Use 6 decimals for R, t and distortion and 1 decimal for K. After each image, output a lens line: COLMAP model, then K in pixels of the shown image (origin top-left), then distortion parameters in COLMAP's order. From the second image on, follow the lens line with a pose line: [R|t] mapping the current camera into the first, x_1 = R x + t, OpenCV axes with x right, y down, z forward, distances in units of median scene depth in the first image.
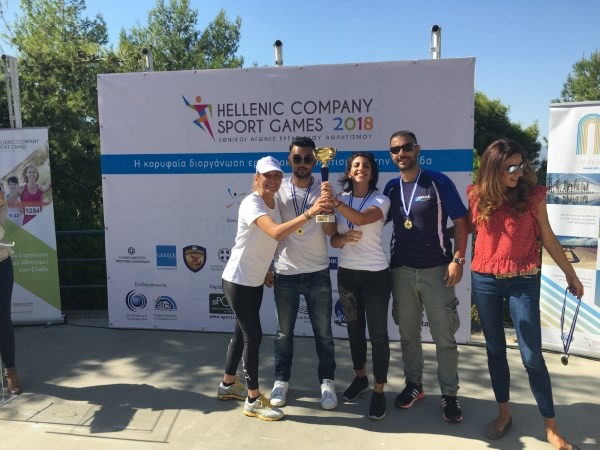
lens RADIAL K [[513.5, 0, 299.3], [0, 513.5, 223.0], [0, 0, 1]] dist [0.092688, -0.122427]
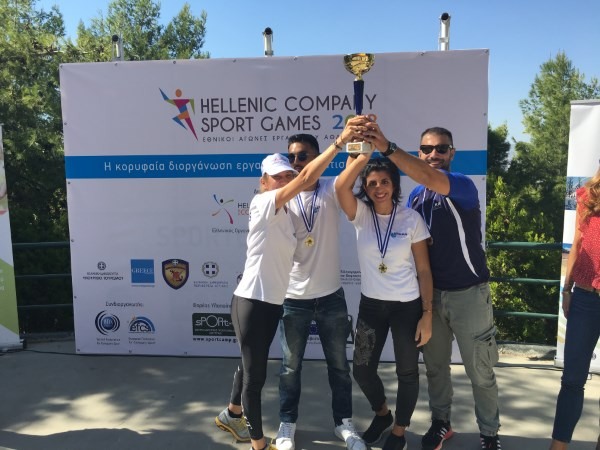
lens RADIAL K [[513.5, 0, 299.3], [0, 513.5, 223.0], [0, 0, 1]] dist [0.092688, -0.122427]
pose [[0.997496, -0.009555, 0.070078, -0.052757], [0.009427, 0.999953, 0.002161, -0.018168], [-0.070095, -0.001495, 0.997539, 0.103770]]
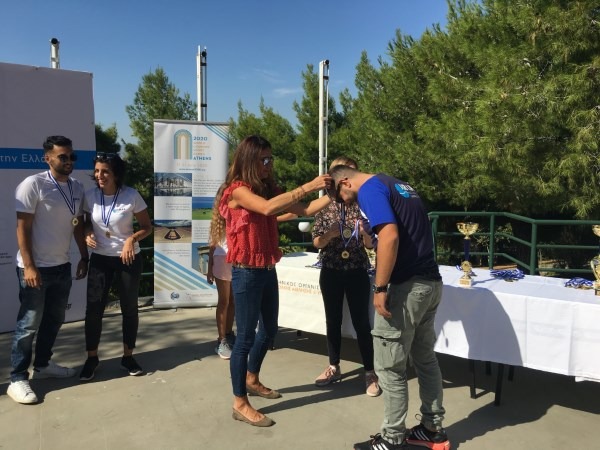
lens RADIAL K [[513.0, 0, 298.9], [0, 513.0, 218.0], [0, 0, 1]] dist [0.089789, -0.115293]
pose [[0.712186, -0.049505, 0.700243, -0.153851], [0.053017, 0.998455, 0.016666, 0.013615], [-0.699986, 0.025255, 0.713710, -0.147540]]
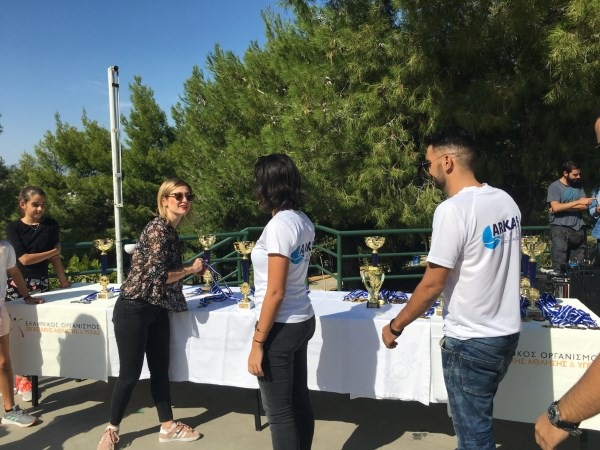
lens RADIAL K [[515.4, 0, 297.7], [0, 515.4, 218.6], [0, 0, 1]] dist [0.055607, -0.004235]
pose [[0.478881, -0.052697, 0.876297, -0.040871], [0.093391, 0.995590, 0.008834, 0.016364], [-0.872898, 0.077608, 0.481691, -0.183438]]
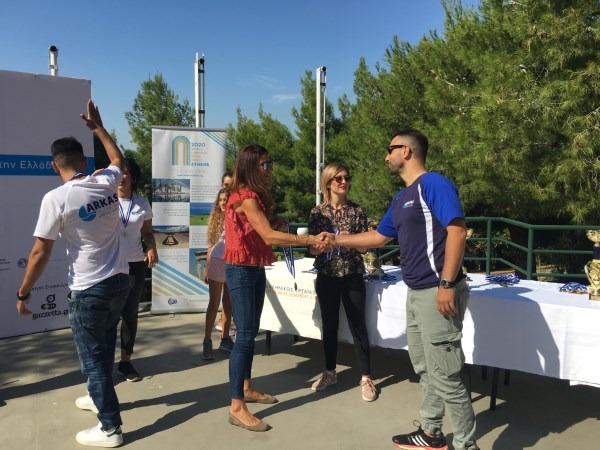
lens RADIAL K [[513.0, 0, 298.9], [0, 513.0, 218.0], [0, 0, 1]] dist [0.089789, -0.115293]
pose [[0.711018, -0.043176, 0.701847, -0.154356], [0.054813, 0.998479, 0.005894, 0.013965], [-0.701035, 0.034279, 0.712303, -0.153898]]
